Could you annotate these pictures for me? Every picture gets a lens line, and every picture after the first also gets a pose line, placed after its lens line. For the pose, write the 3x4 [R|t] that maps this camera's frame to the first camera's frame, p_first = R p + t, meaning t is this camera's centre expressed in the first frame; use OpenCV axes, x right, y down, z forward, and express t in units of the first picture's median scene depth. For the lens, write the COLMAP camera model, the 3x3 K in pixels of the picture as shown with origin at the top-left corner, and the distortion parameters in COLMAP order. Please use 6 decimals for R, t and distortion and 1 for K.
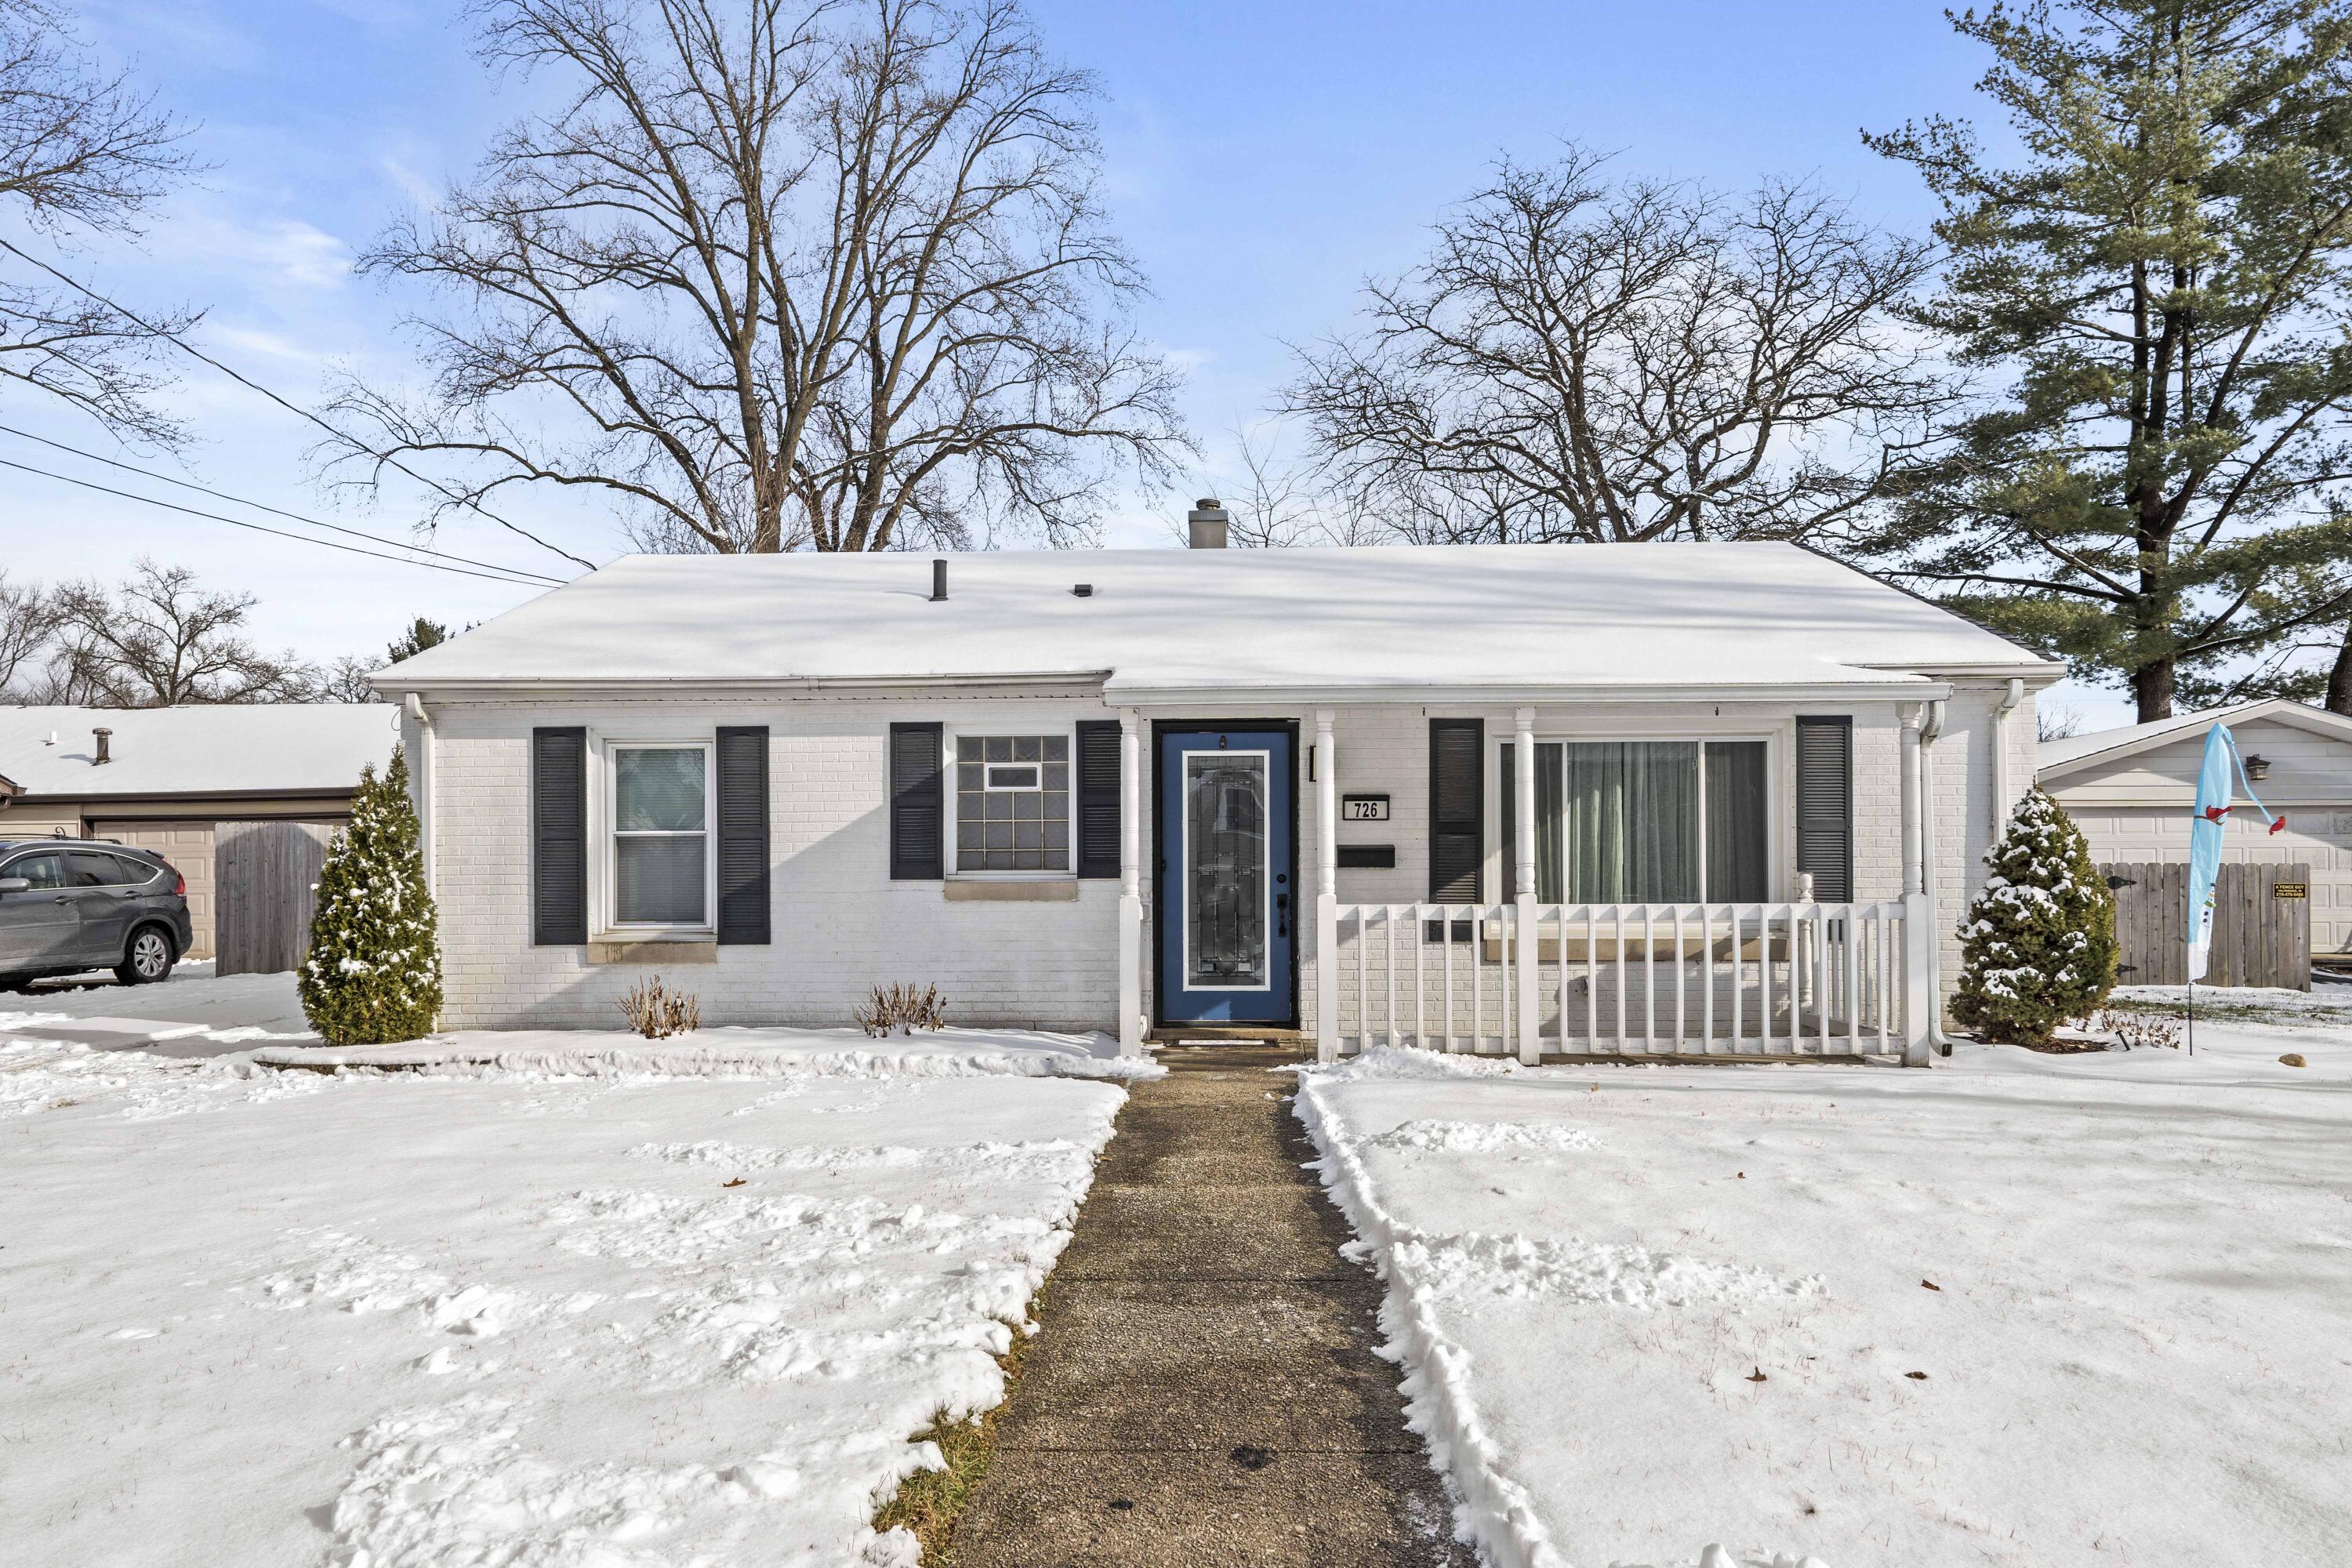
lens RADIAL K [[1408.2, 0, 1182.3], [0, 1408.2, 859.2], [0, 0, 1]] dist [-0.004181, -0.003145]
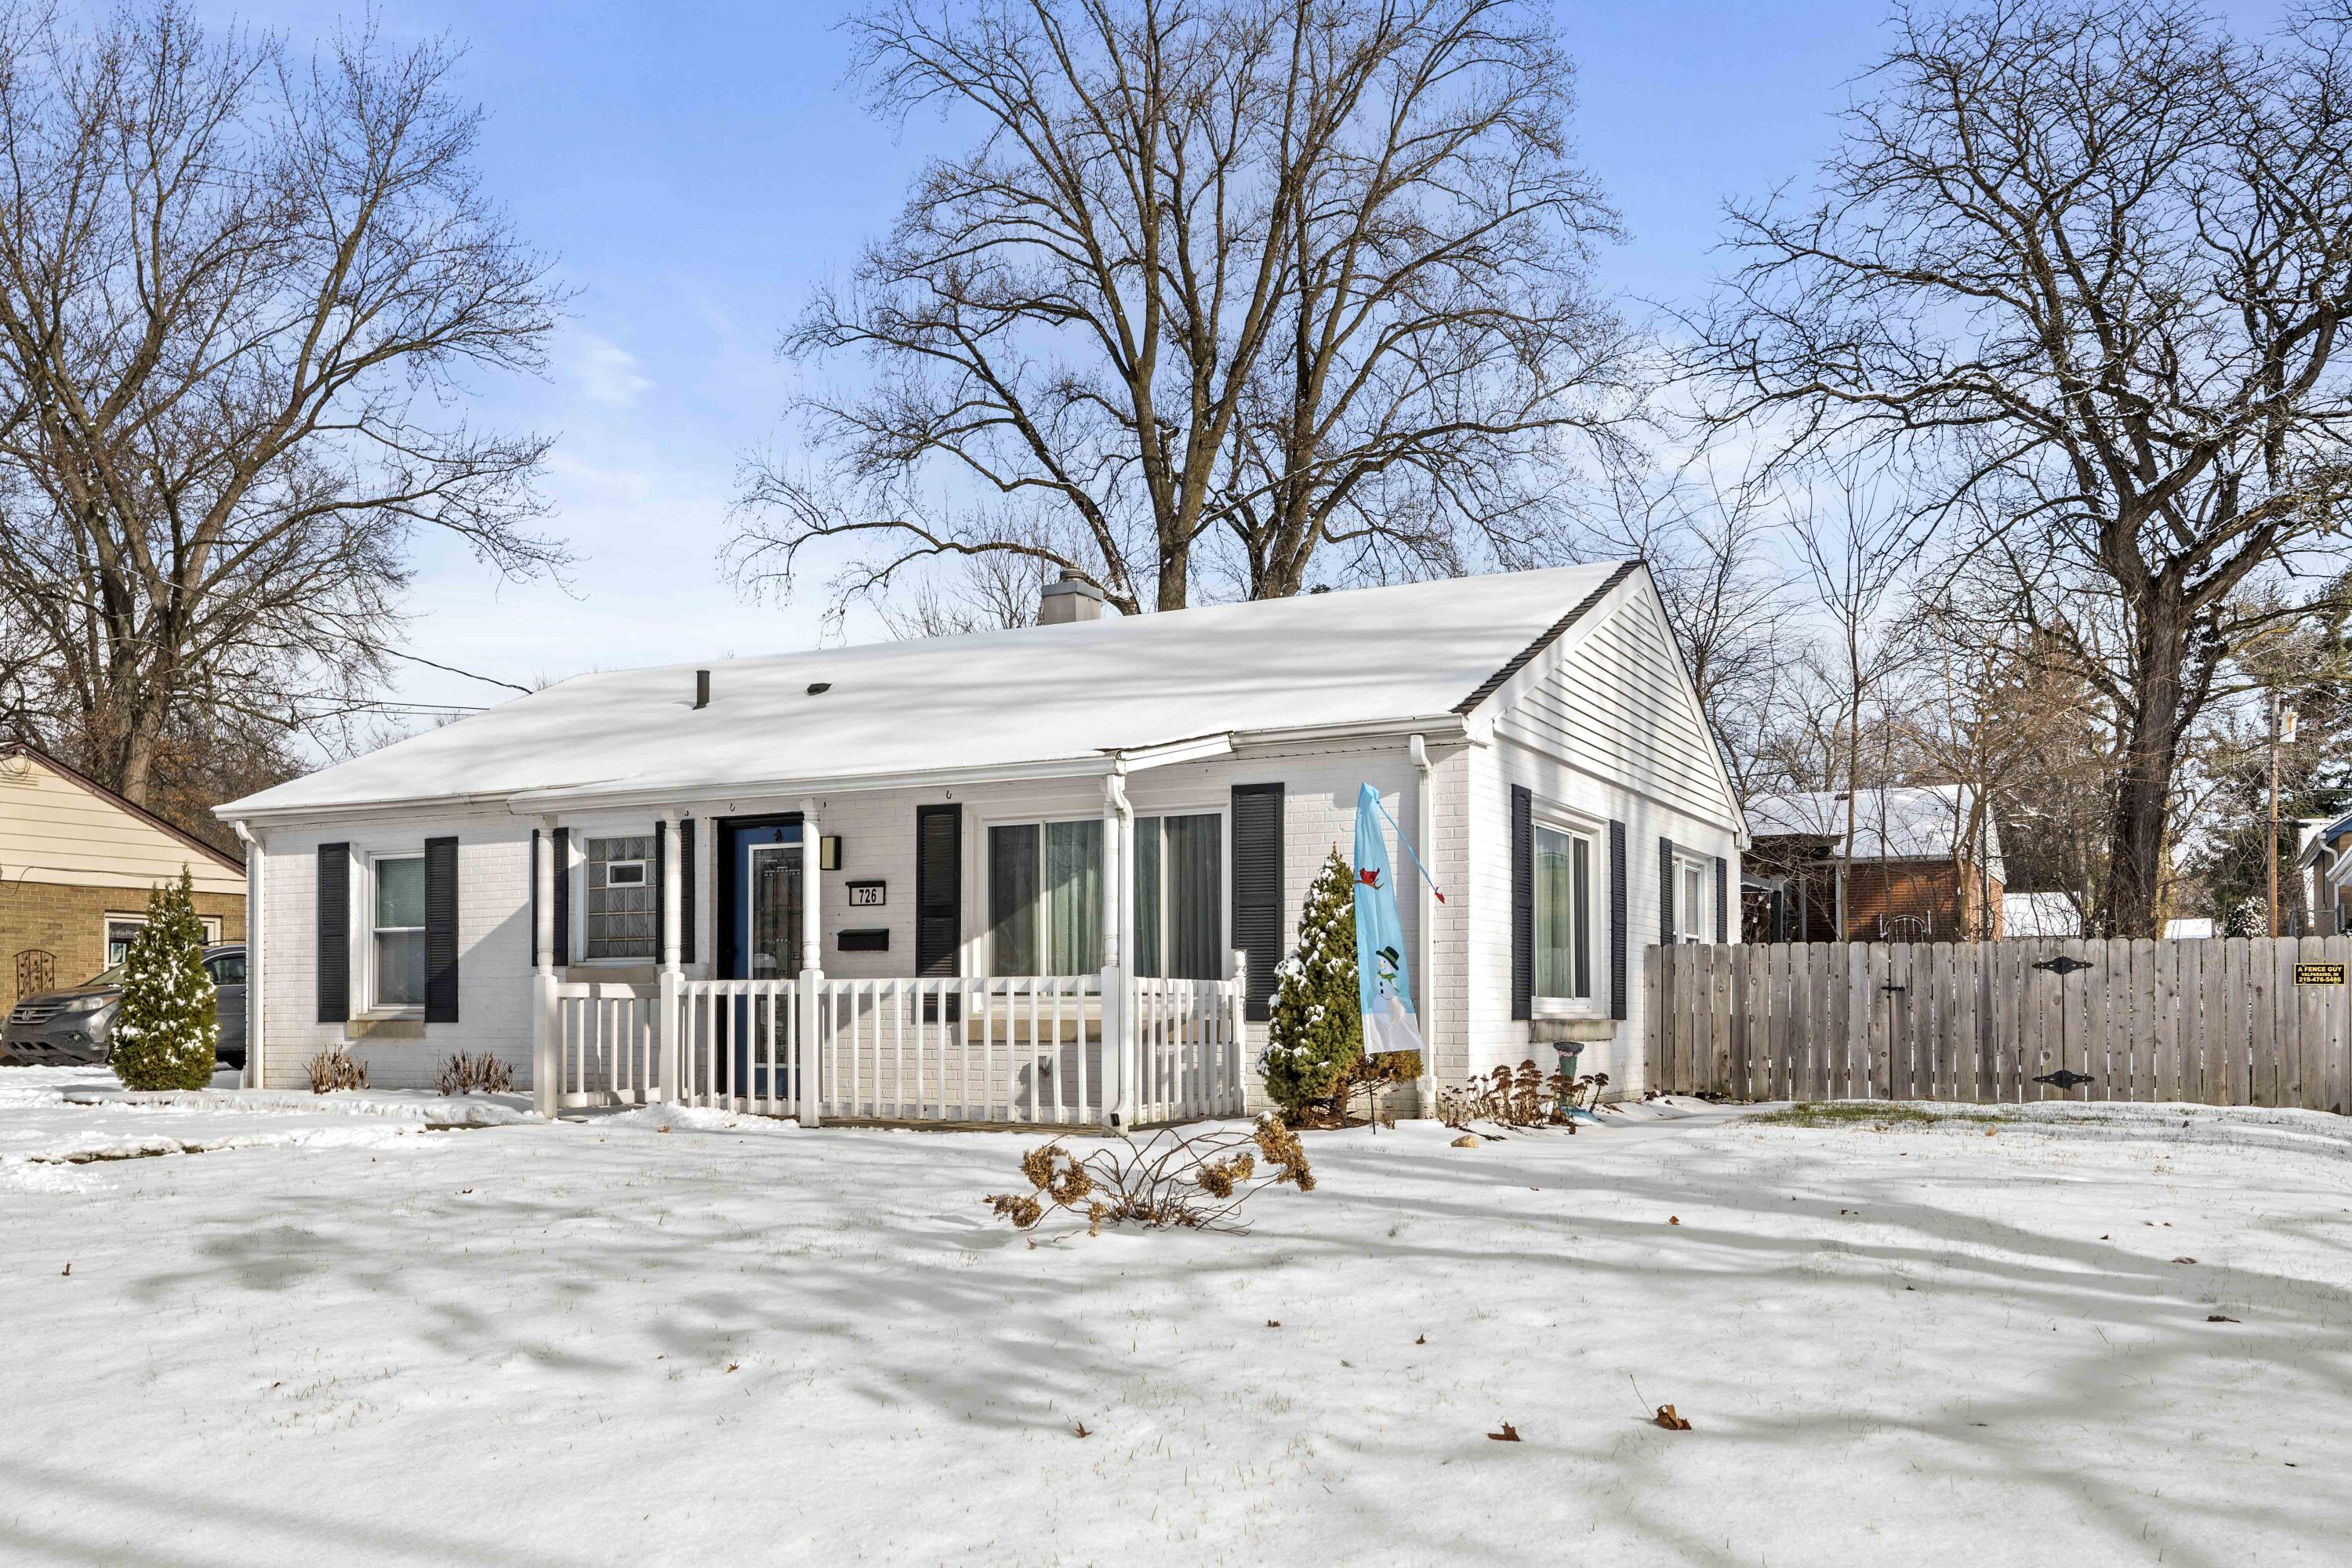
lens RADIAL K [[1890.5, 0, 1200.2], [0, 1890.5, 938.2], [0, 0, 1]] dist [-0.006117, -0.001494]
pose [[0.906283, -0.014582, -0.422419, 0.929435], [0.006729, 0.999776, -0.020076, 0.026066], [0.422617, 0.015352, 0.906178, -0.163763]]
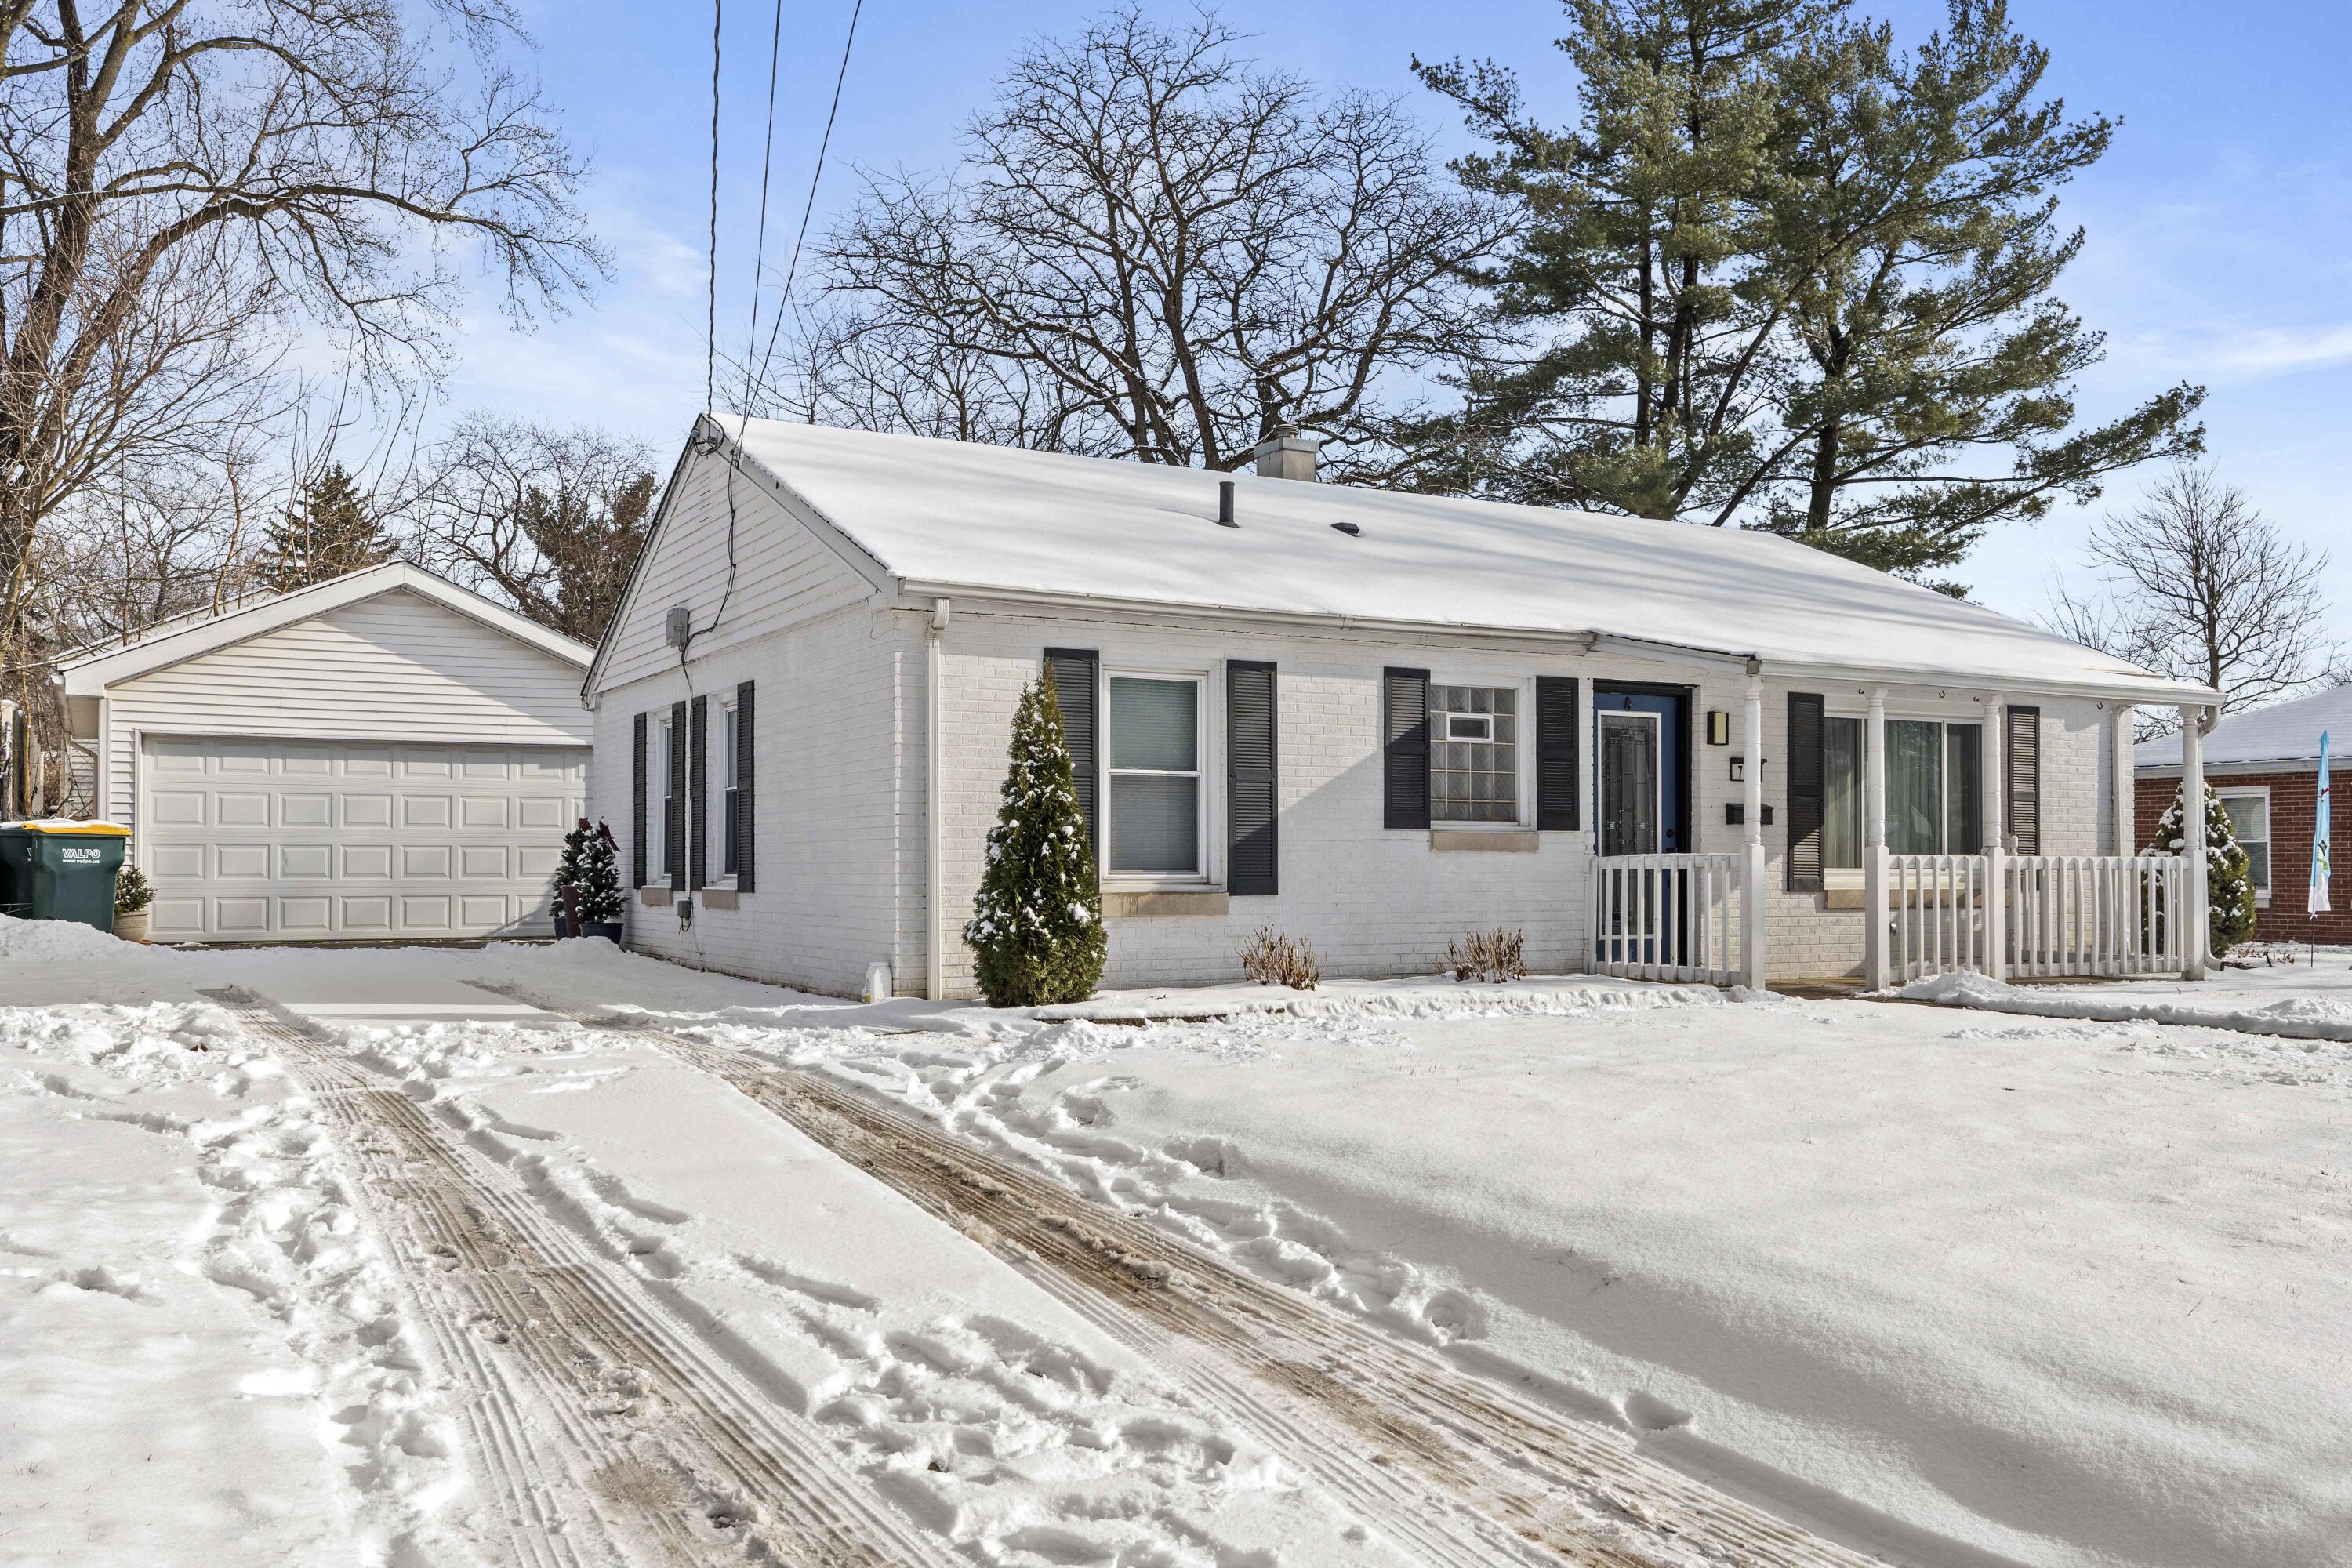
lens RADIAL K [[1921.2, 0, 1169.8], [0, 1921.2, 793.4], [0, 0, 1]] dist [0.000932, -0.009967]
pose [[0.865630, 0.025884, 0.500015, -0.990787], [-0.015323, 0.999565, -0.025216, 0.026079], [-0.500450, 0.014167, 0.865650, -0.071092]]
